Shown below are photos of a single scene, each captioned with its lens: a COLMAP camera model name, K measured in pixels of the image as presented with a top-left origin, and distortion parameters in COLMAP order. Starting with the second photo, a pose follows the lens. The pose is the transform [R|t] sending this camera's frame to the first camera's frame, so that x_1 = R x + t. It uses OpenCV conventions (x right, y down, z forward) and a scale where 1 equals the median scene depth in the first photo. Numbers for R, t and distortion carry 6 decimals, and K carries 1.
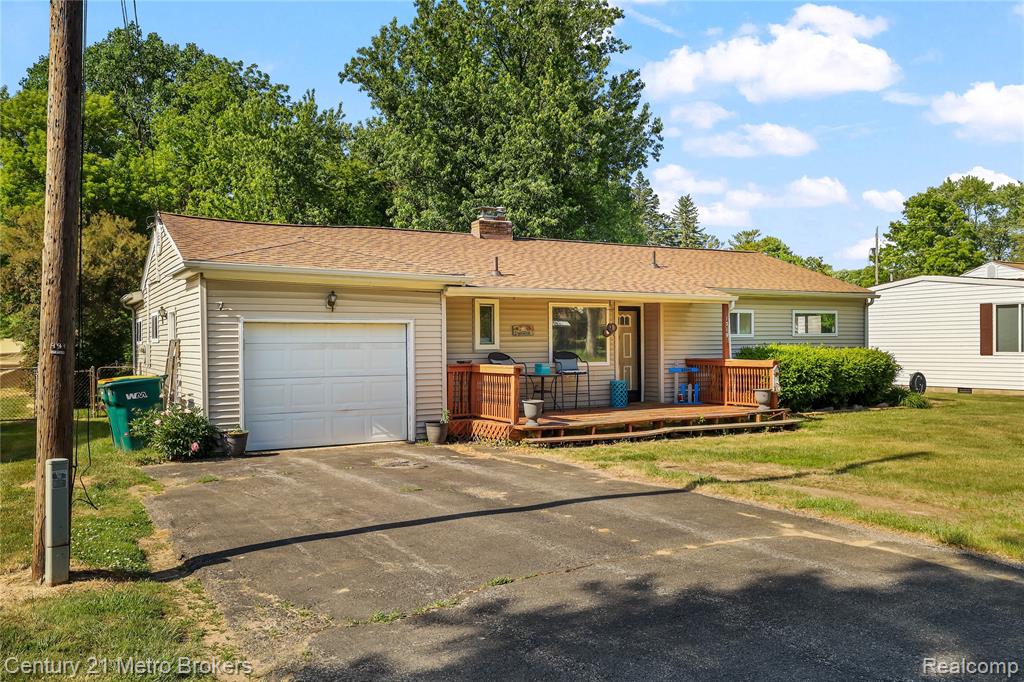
lens RADIAL K [[805.7, 0, 512.0], [0, 805.7, 341.0], [0, 0, 1]] dist [0.025655, 0.001350]
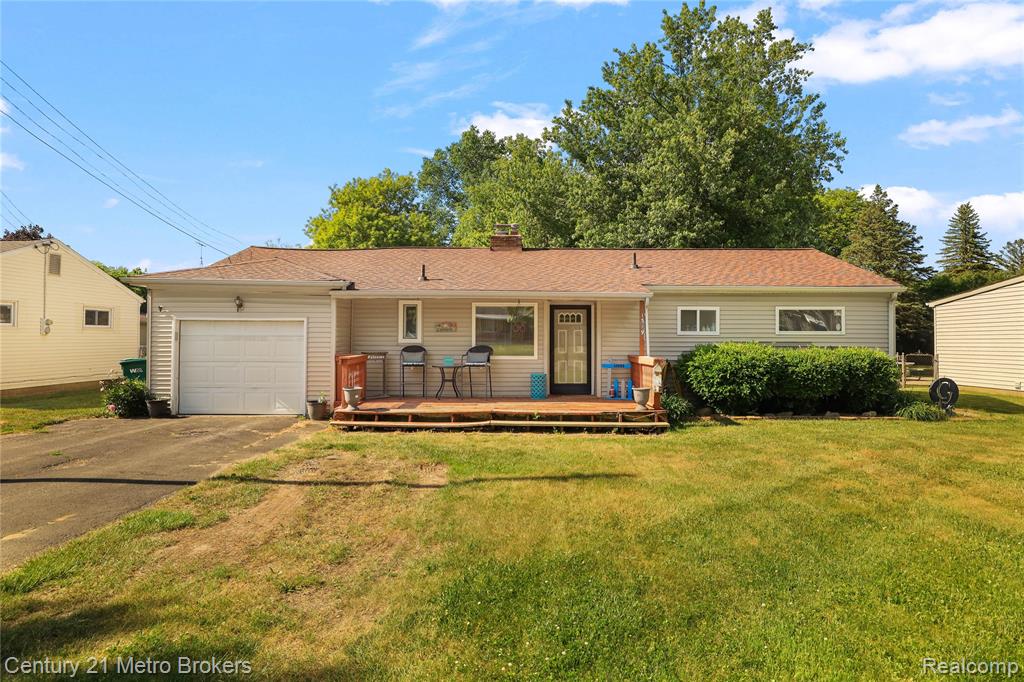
lens RADIAL K [[588.9, 0, 512.4], [0, 588.9, 328.0], [0, 0, 1]] dist [-0.019199, -0.000463]
pose [[0.877243, 0.002488, -0.480040, 0.490923], [-0.009247, 0.999889, -0.011716, -0.002495], [0.479957, 0.014717, 0.877168, 0.297783]]
